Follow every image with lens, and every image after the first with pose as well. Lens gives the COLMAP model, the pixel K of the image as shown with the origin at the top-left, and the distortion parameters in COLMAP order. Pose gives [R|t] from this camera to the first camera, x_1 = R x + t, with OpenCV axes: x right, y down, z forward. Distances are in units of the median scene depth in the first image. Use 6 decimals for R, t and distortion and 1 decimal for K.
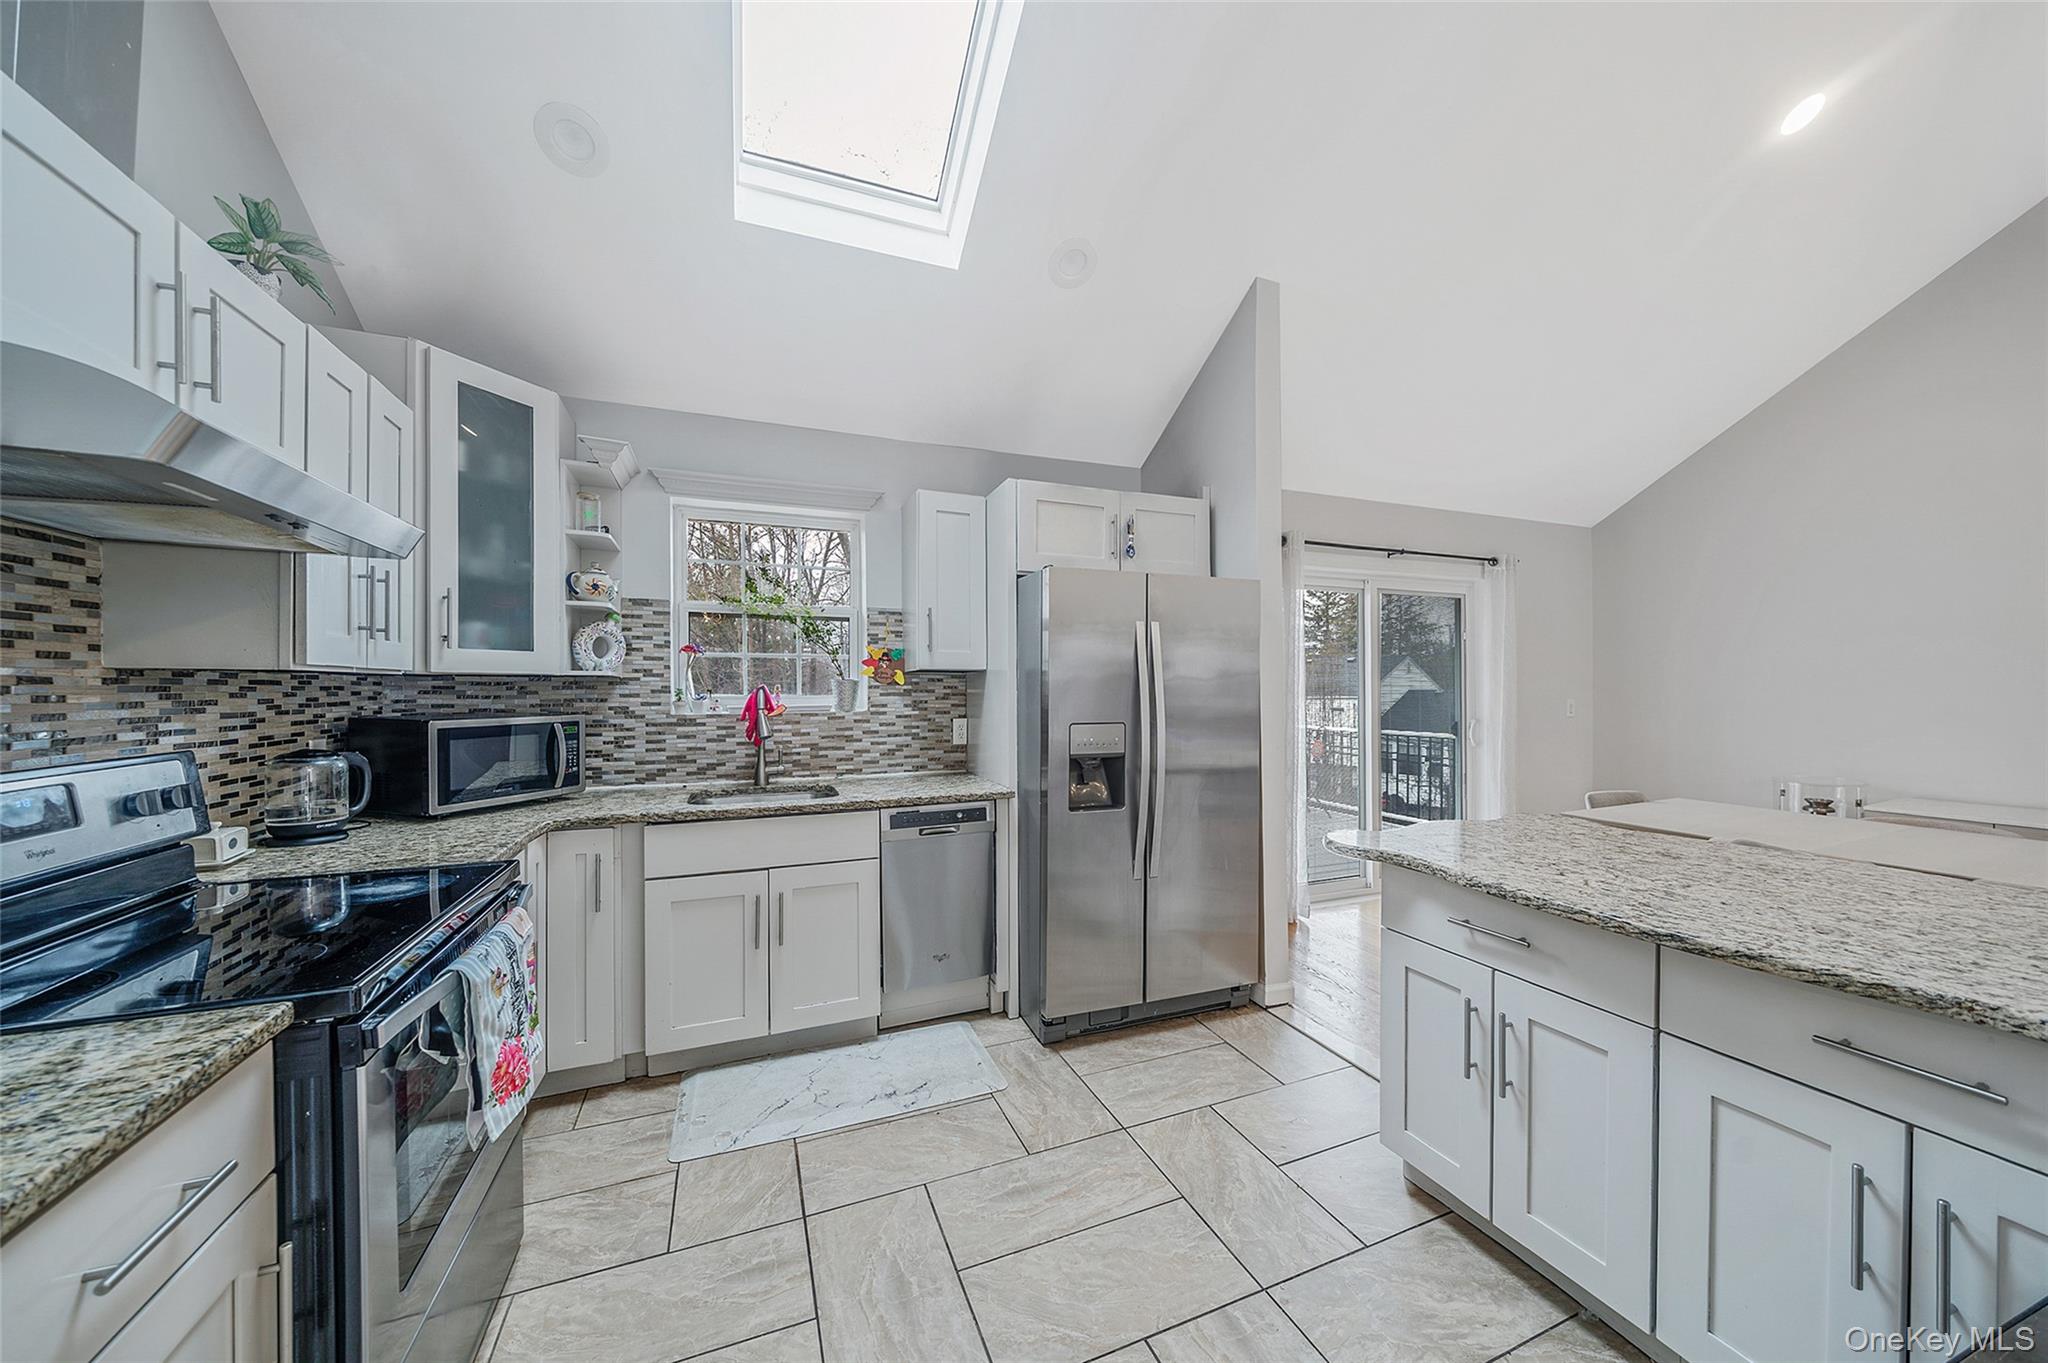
lens RADIAL K [[704.6, 0, 1030.4], [0, 704.6, 689.6], [0, 0, 1]] dist [-0.000764, 0.000038]
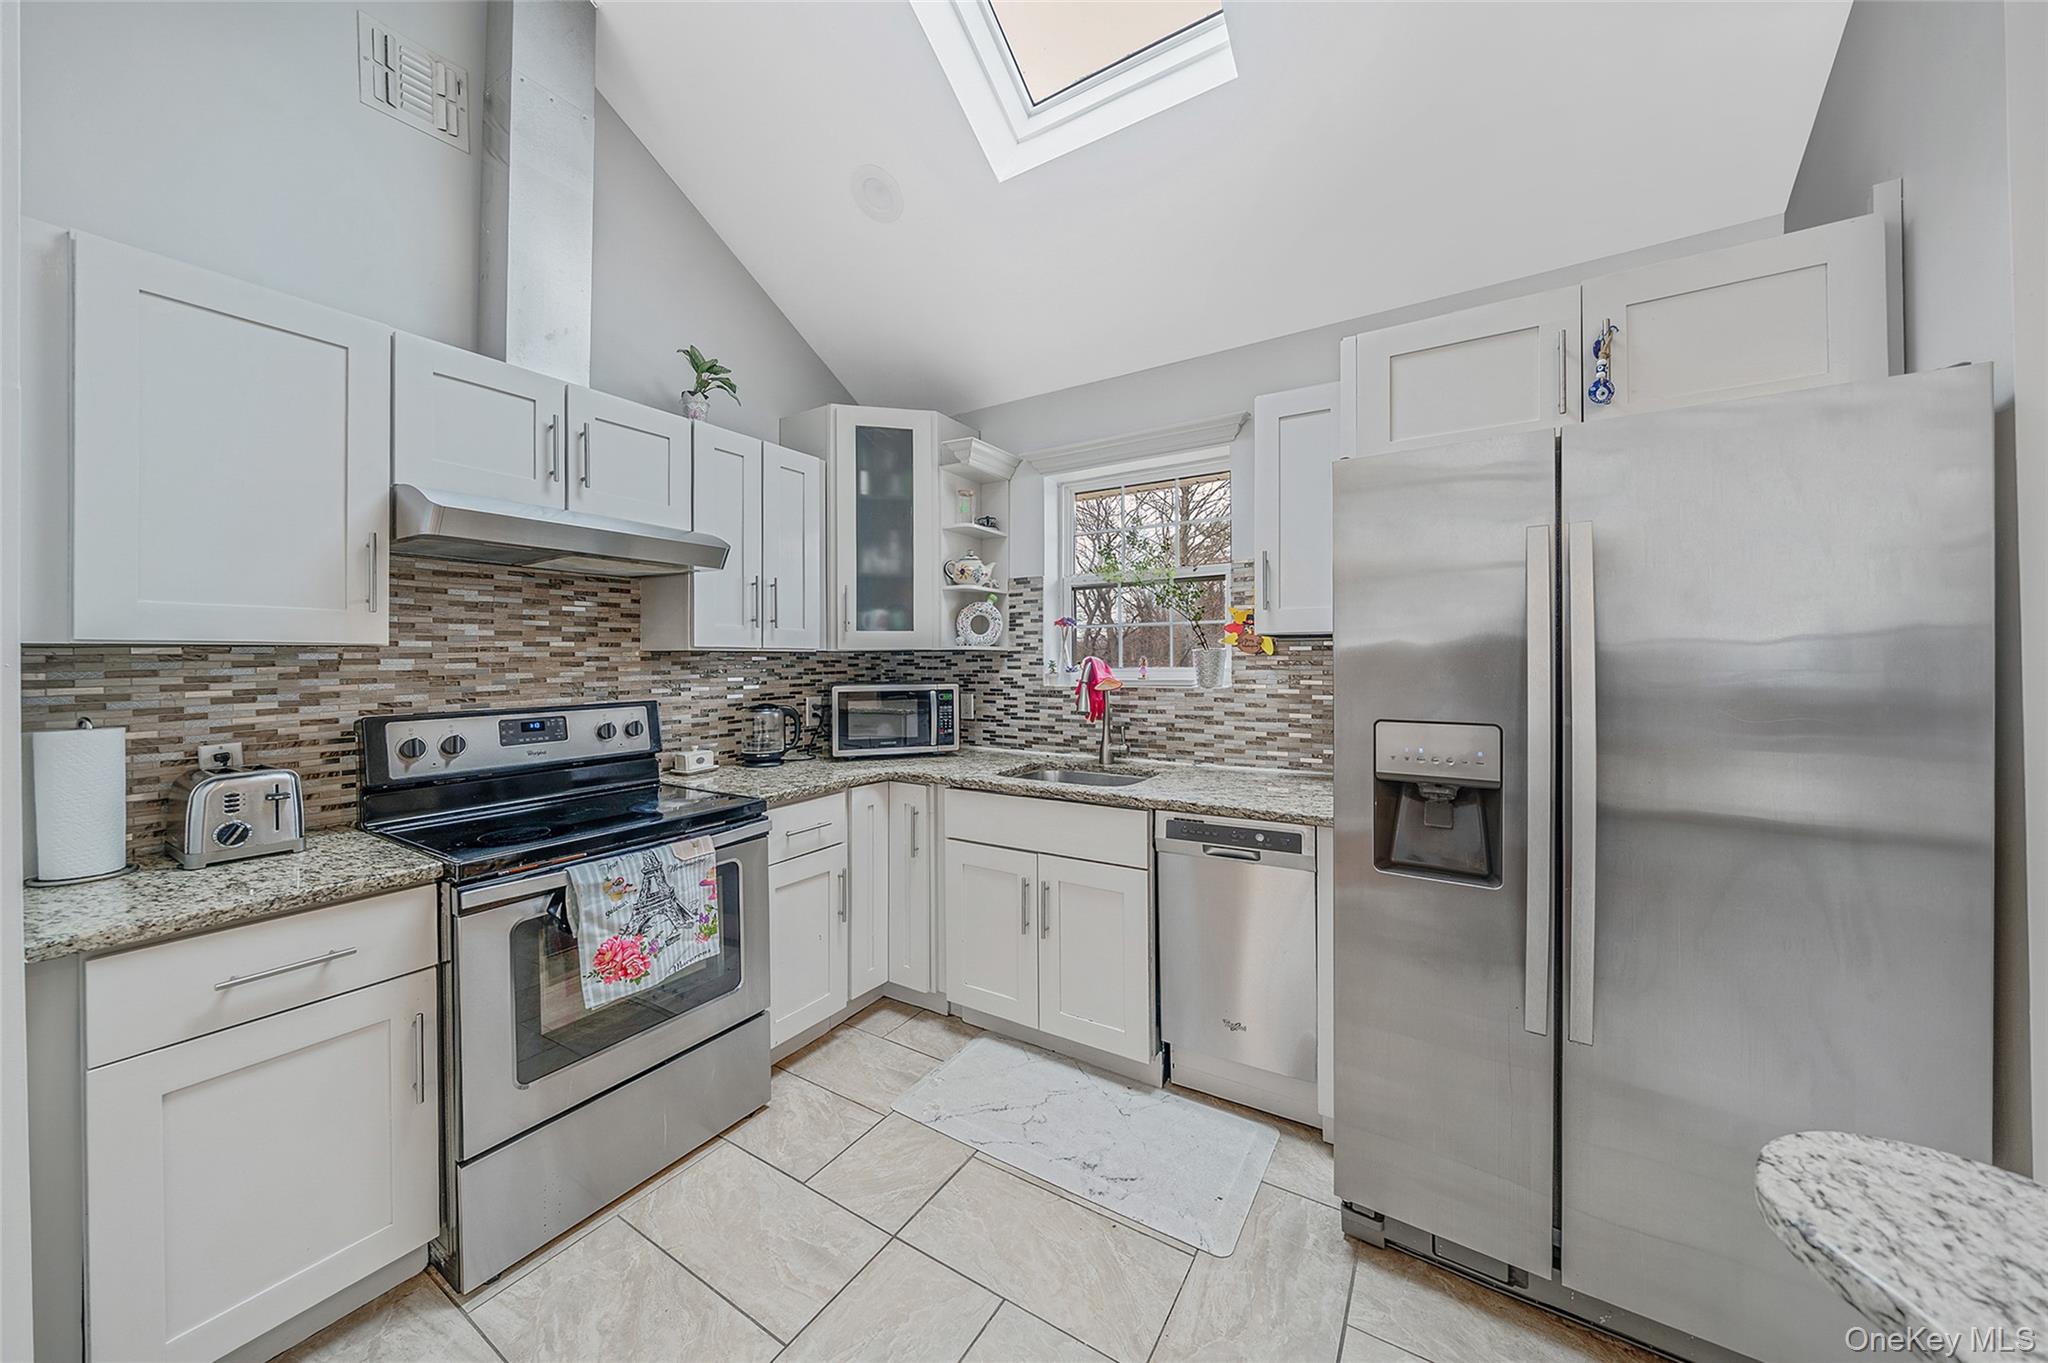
lens RADIAL K [[704.6, 0, 1025.1], [0, 704.6, 661.9], [0, 0, 1]] dist [-0.000764, 0.000038]
pose [[0.583801, -0.001957, -0.811895, 0.384570], [0.003501, 0.999994, 0.000107, -0.000584], [0.811890, -0.002905, 0.583804, 0.440436]]
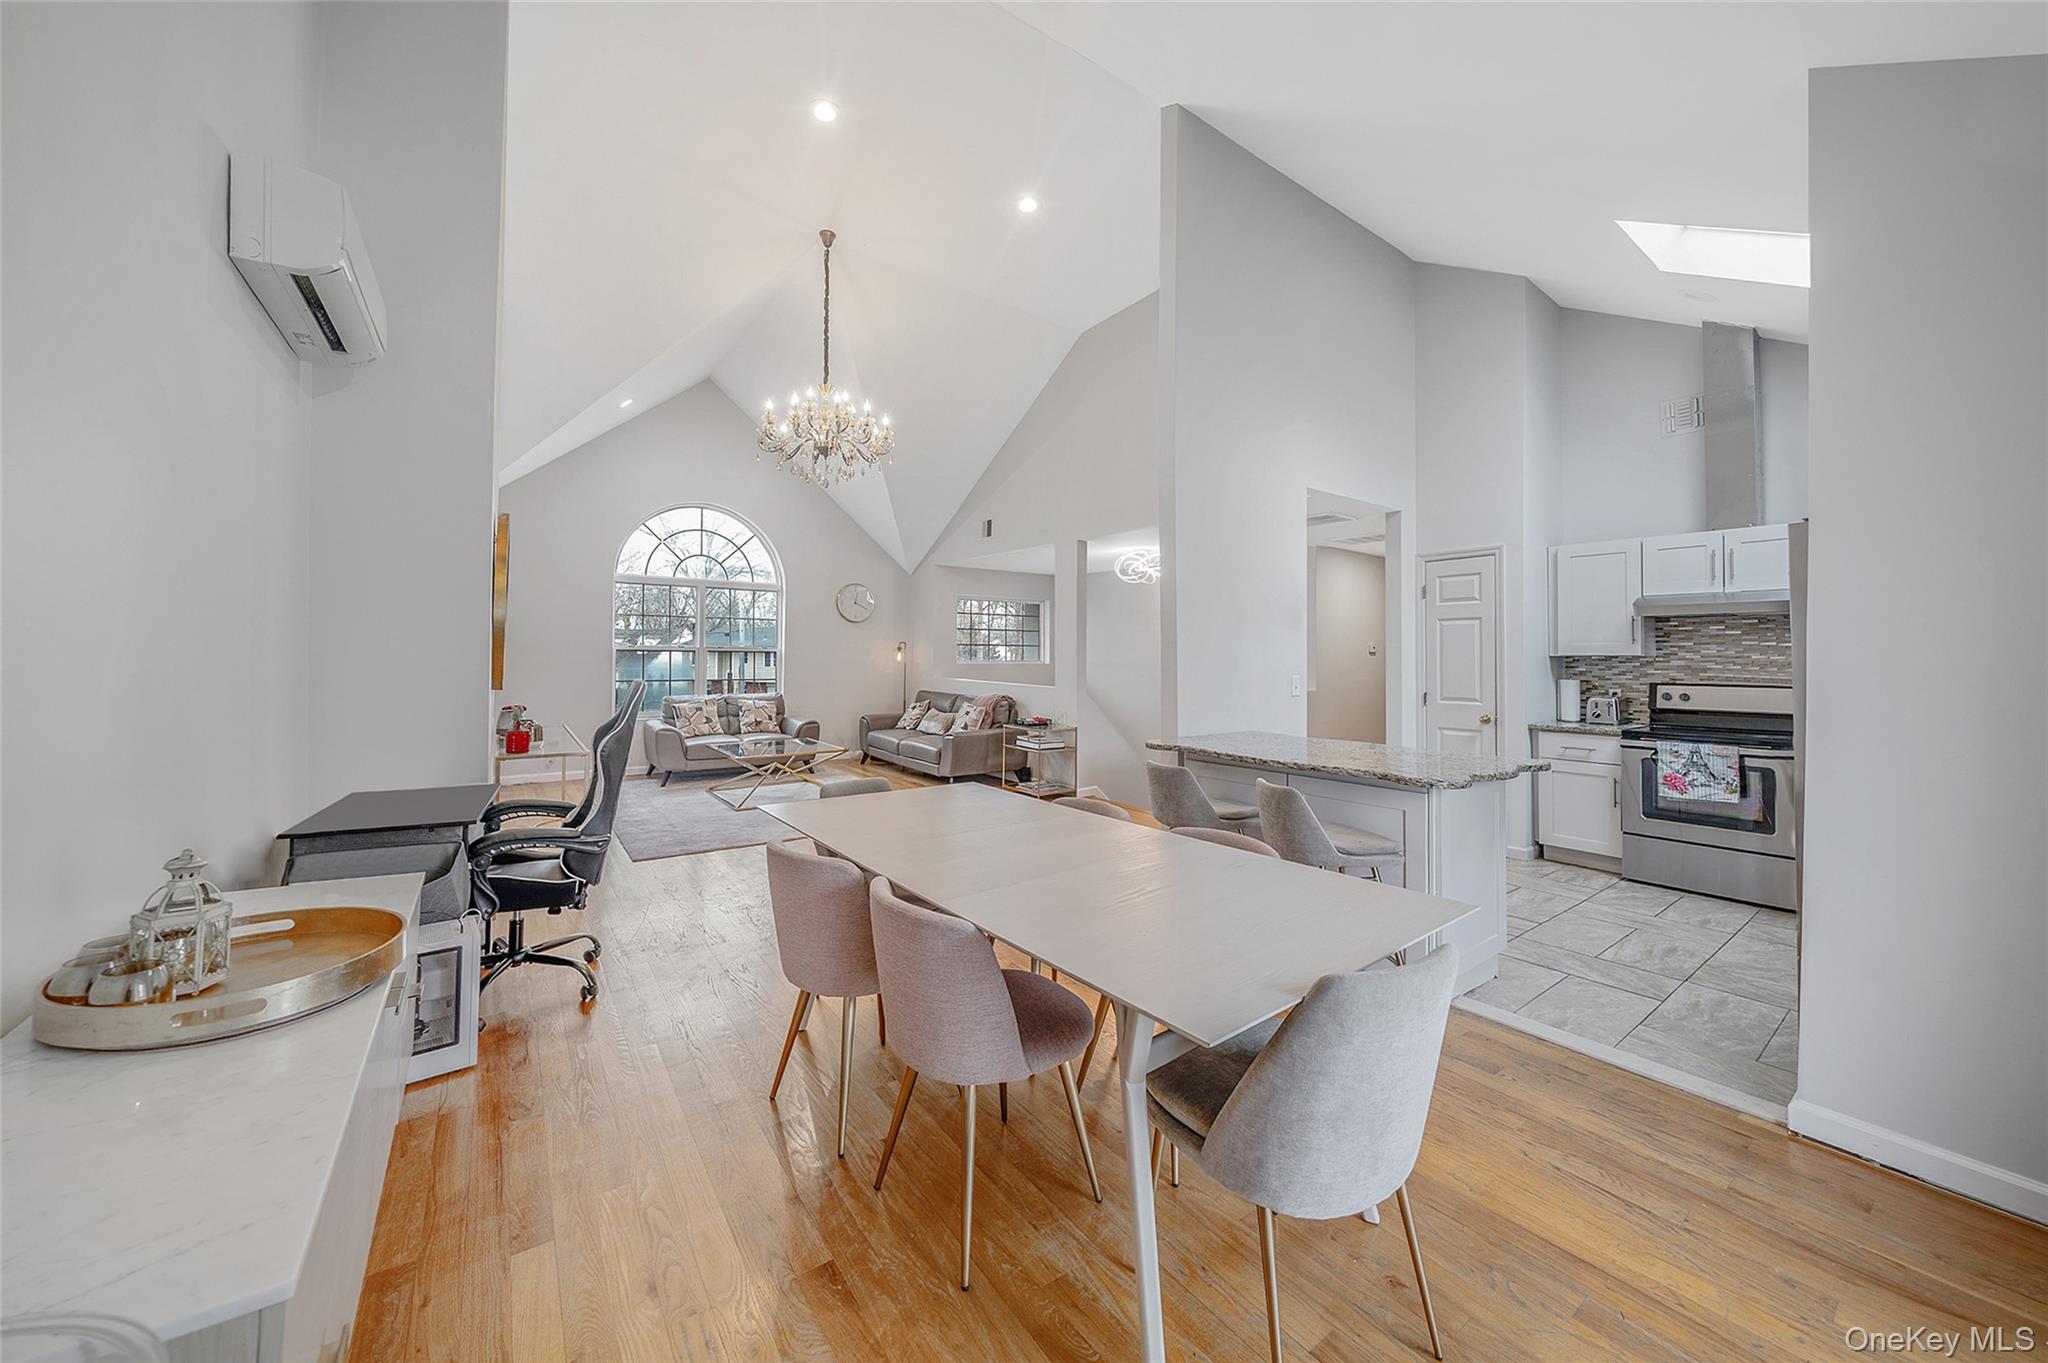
lens RADIAL K [[704.6, 0, 1024.2], [0, 704.6, 665.2], [0, 0, 1]] dist [-0.000764, 0.000038]
pose [[-0.975006, 0.001056, -0.222175, 1.146338], [-0.001681, 0.999925, 0.012130, -0.009780], [0.222171, 0.012200, -0.974931, 1.379281]]
